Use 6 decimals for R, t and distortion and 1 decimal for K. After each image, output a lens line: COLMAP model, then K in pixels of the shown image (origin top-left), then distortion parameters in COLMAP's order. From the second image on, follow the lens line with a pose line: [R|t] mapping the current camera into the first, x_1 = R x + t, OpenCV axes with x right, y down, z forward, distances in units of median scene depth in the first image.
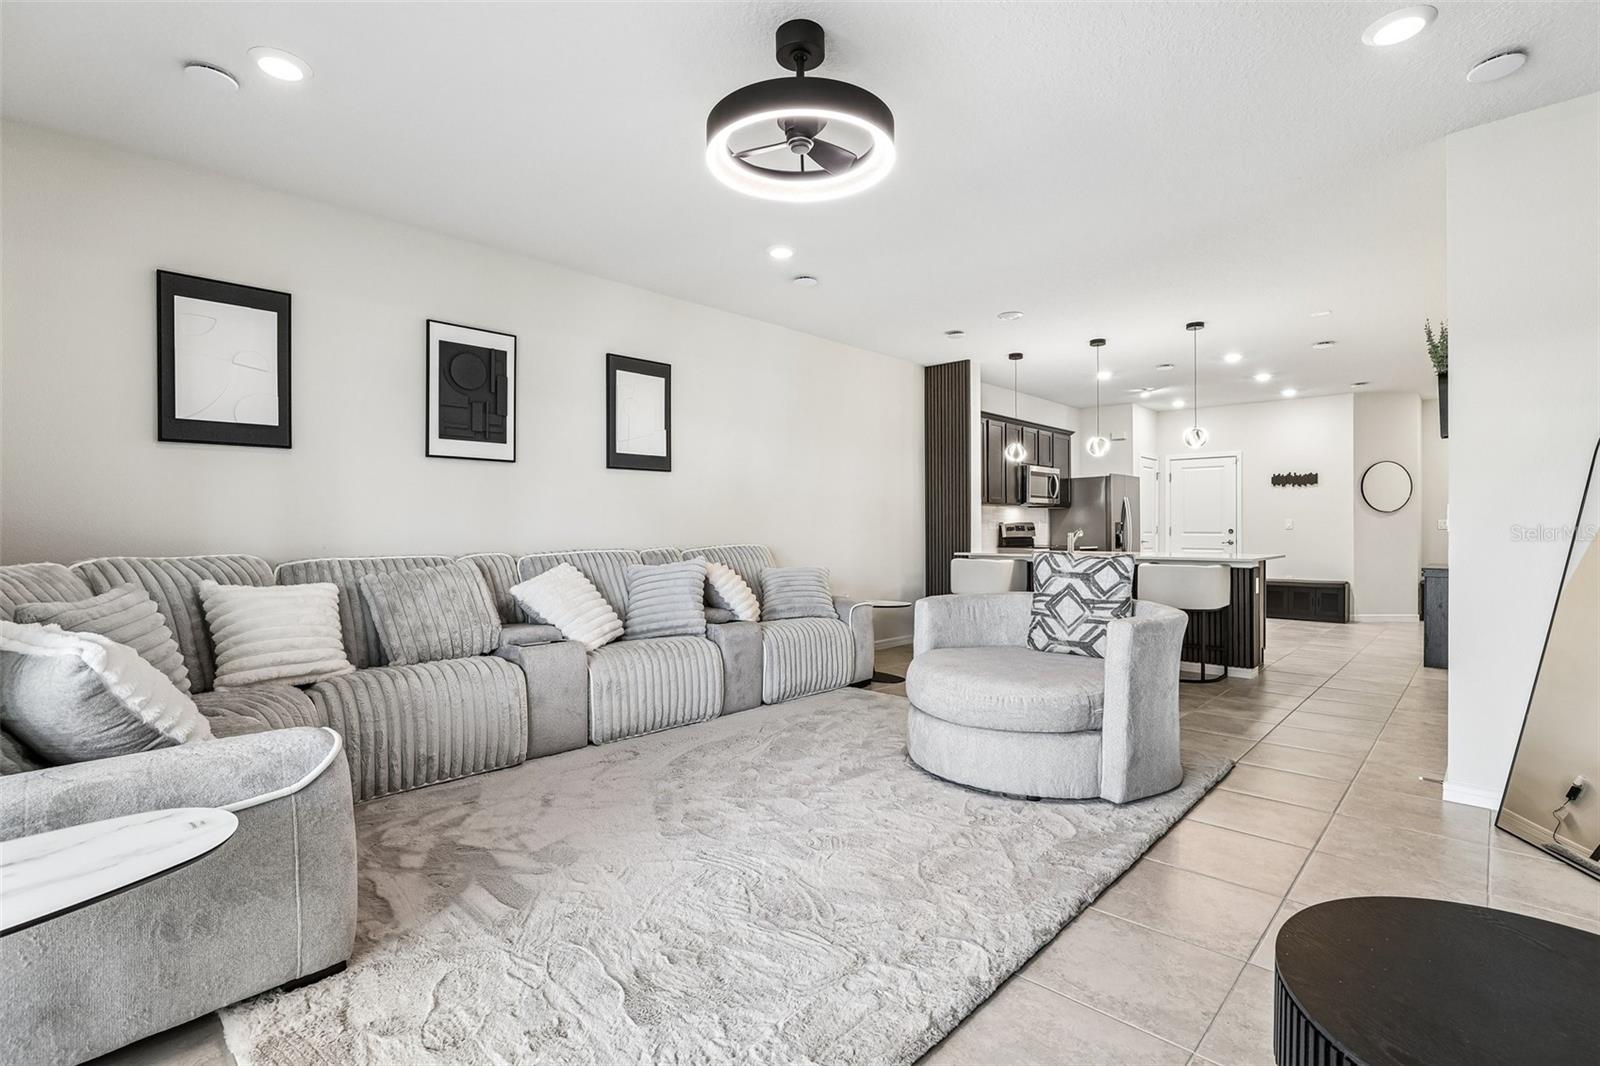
lens RADIAL K [[743.5, 0, 809.4], [0, 743.5, 531.9], [0, 0, 1]] dist [-0.022466, 0.000688]
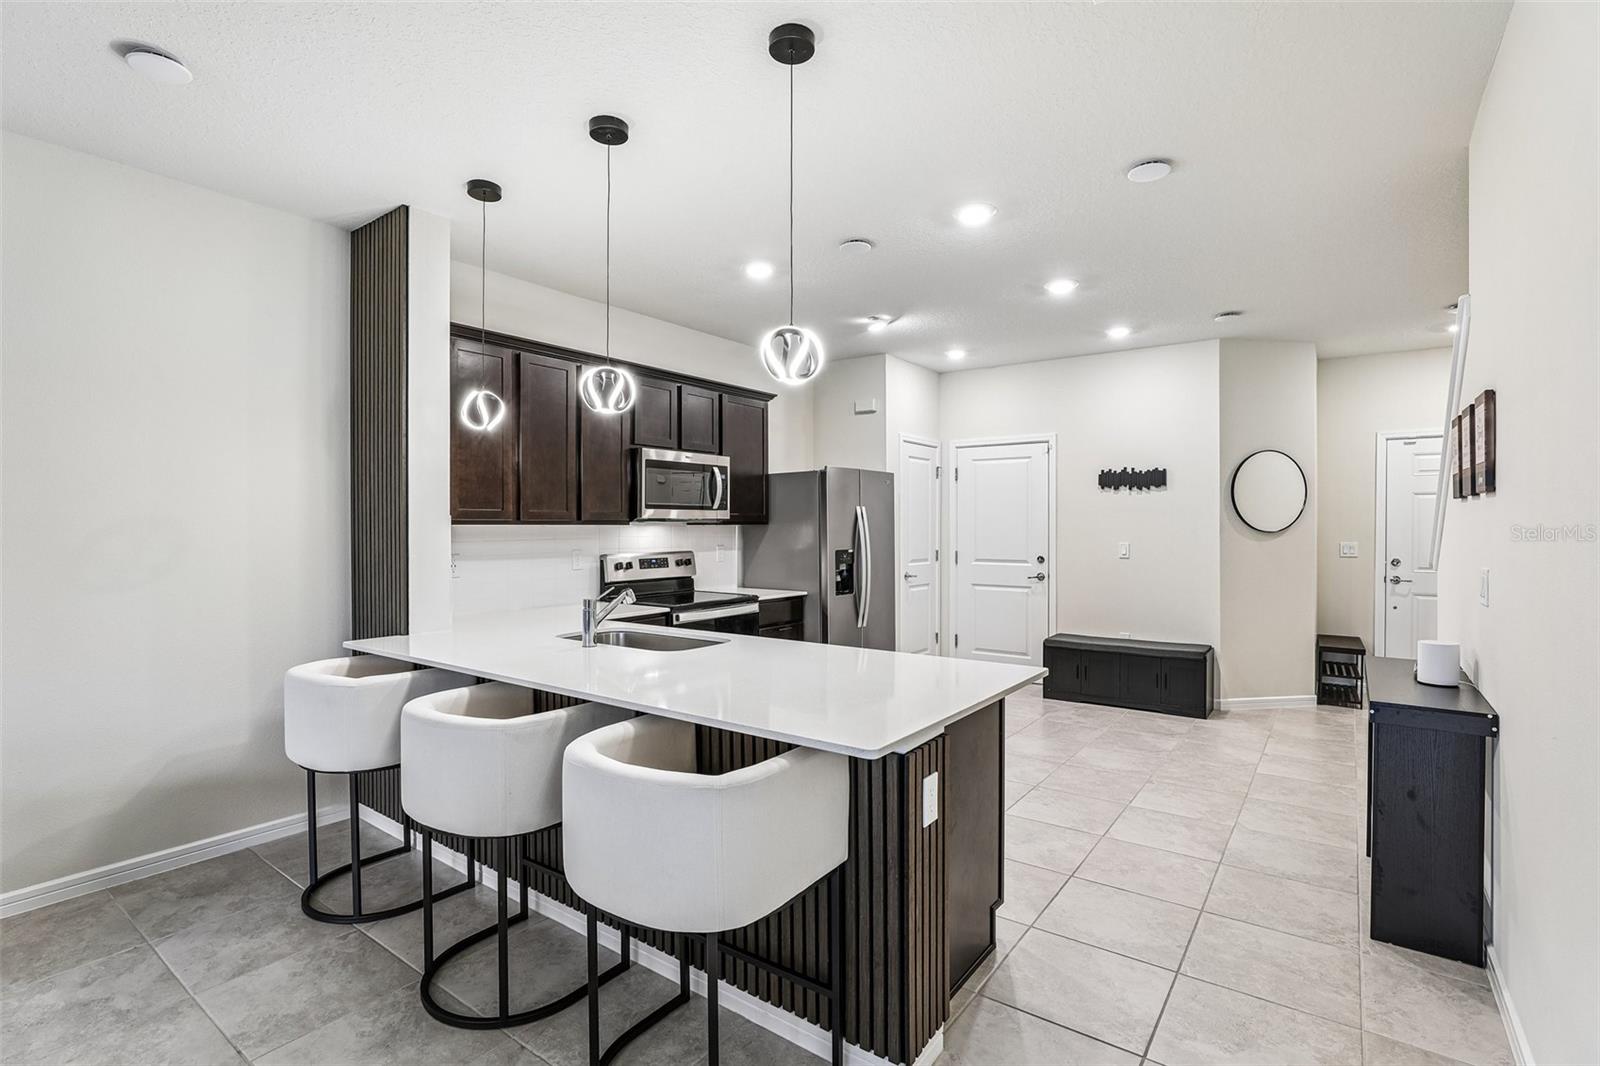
lens RADIAL K [[740.9, 0, 804.1], [0, 740.9, 526.7], [0, 0, 1]] dist [-0.031519, 0.010938]
pose [[0.993327, 0.001166, 0.115326, 0.325531], [-0.000728, 0.999992, -0.003839, -0.029238], [-0.115329, 0.003729, 0.993320, 0.431906]]
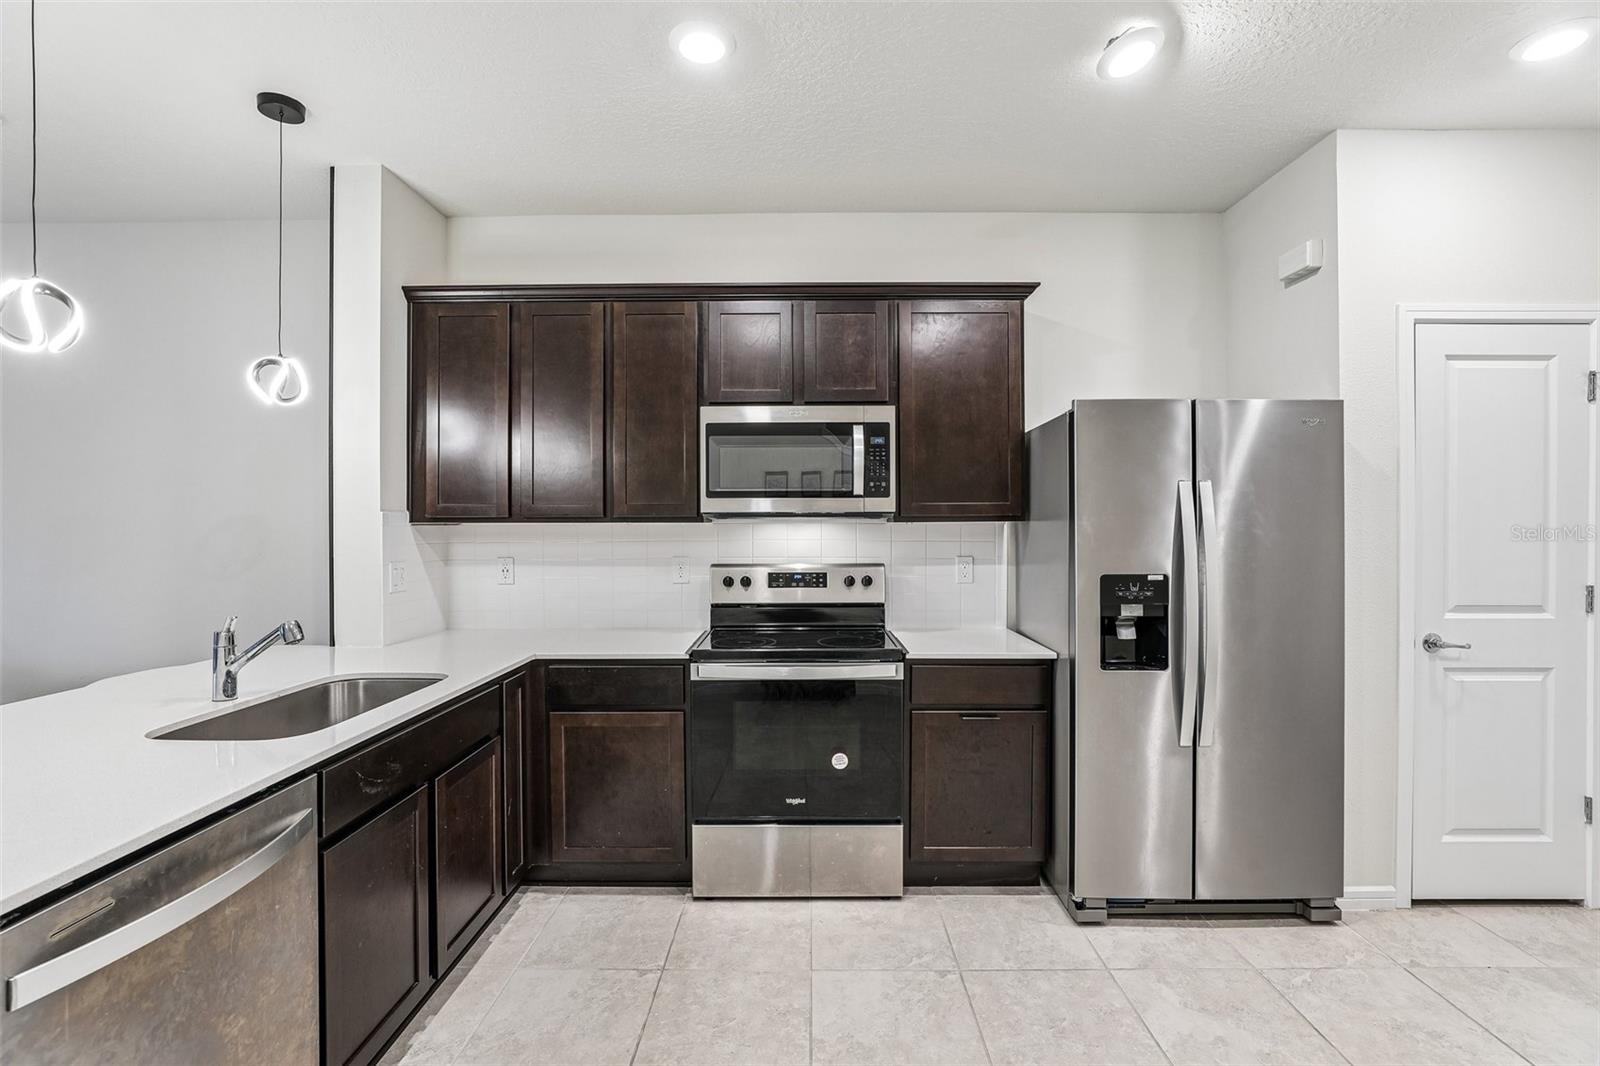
lens RADIAL K [[740.9, 0, 804.1], [0, 740.9, 526.7], [0, 0, 1]] dist [-0.031519, 0.010938]
pose [[0.674624, 0.002092, -0.738158, 0.547926], [-0.002852, 0.999996, 0.000228, -0.030669], [0.738156, 0.001951, 0.674627, 0.740574]]
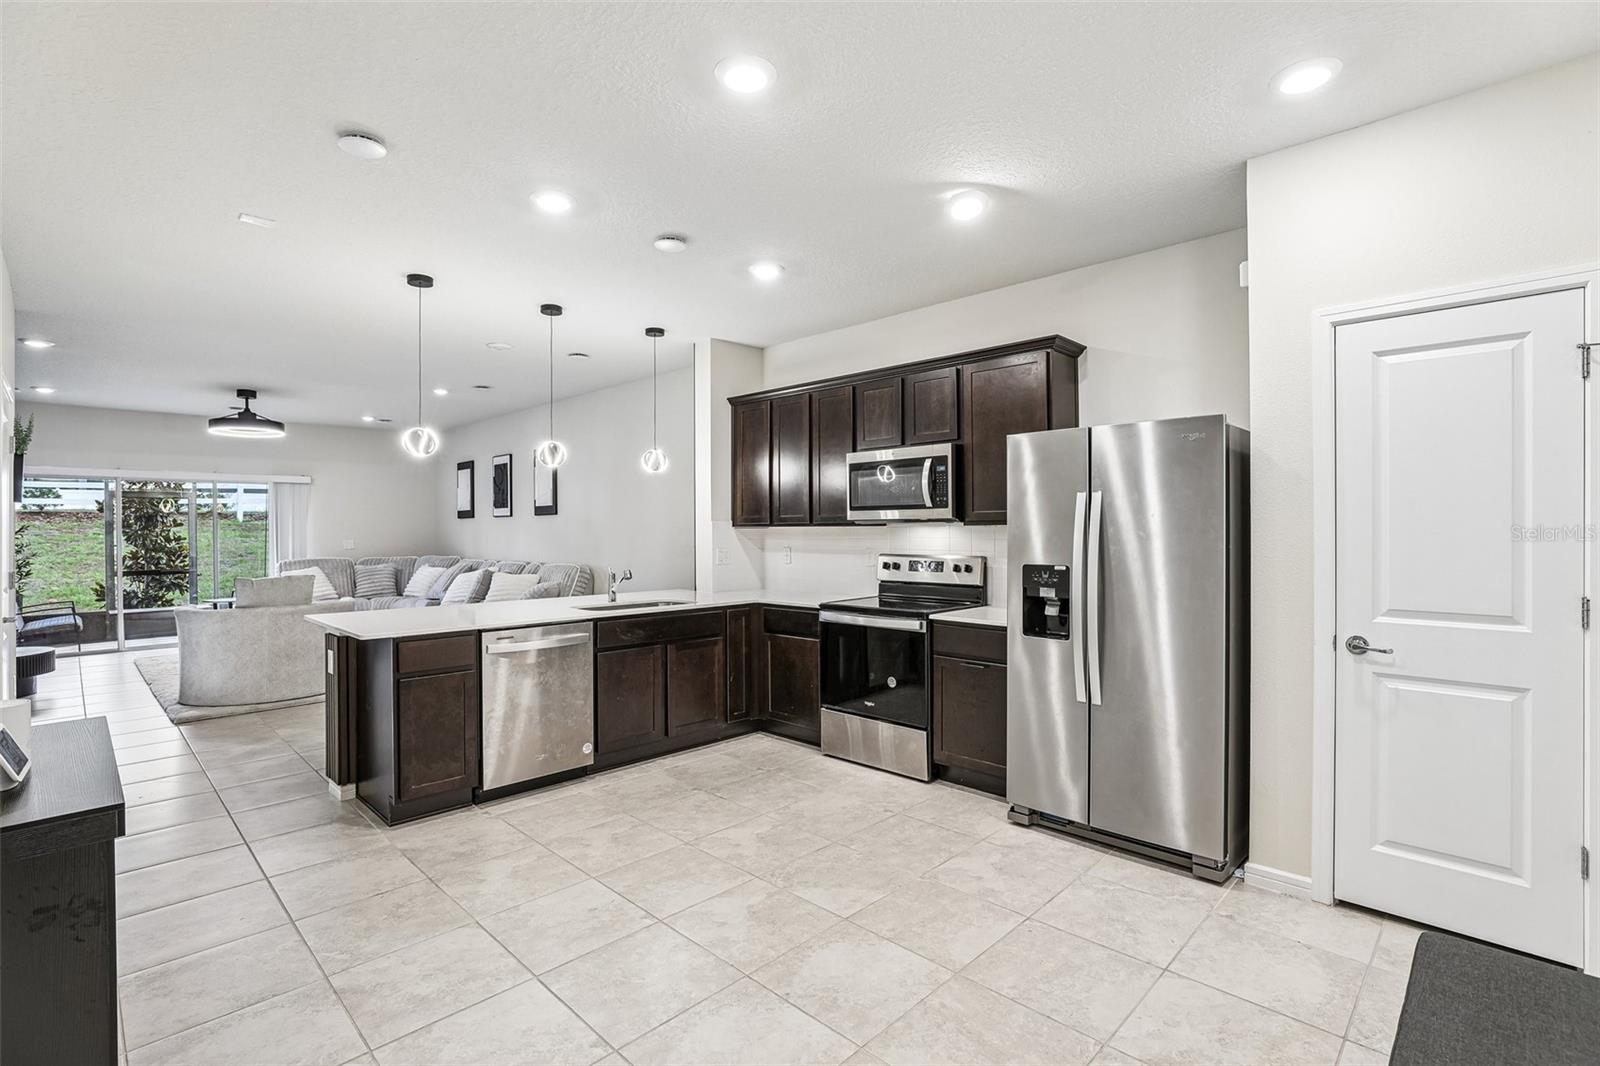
lens RADIAL K [[743.5, 0, 809.4], [0, 743.5, 531.9], [0, 0, 1]] dist [-0.022466, 0.000688]
pose [[-0.020152, 0.004689, -0.999786, 0.797792], [-0.001513, 0.999988, 0.004721, -0.030846], [0.999796, 0.001608, -0.020145, 0.911735]]
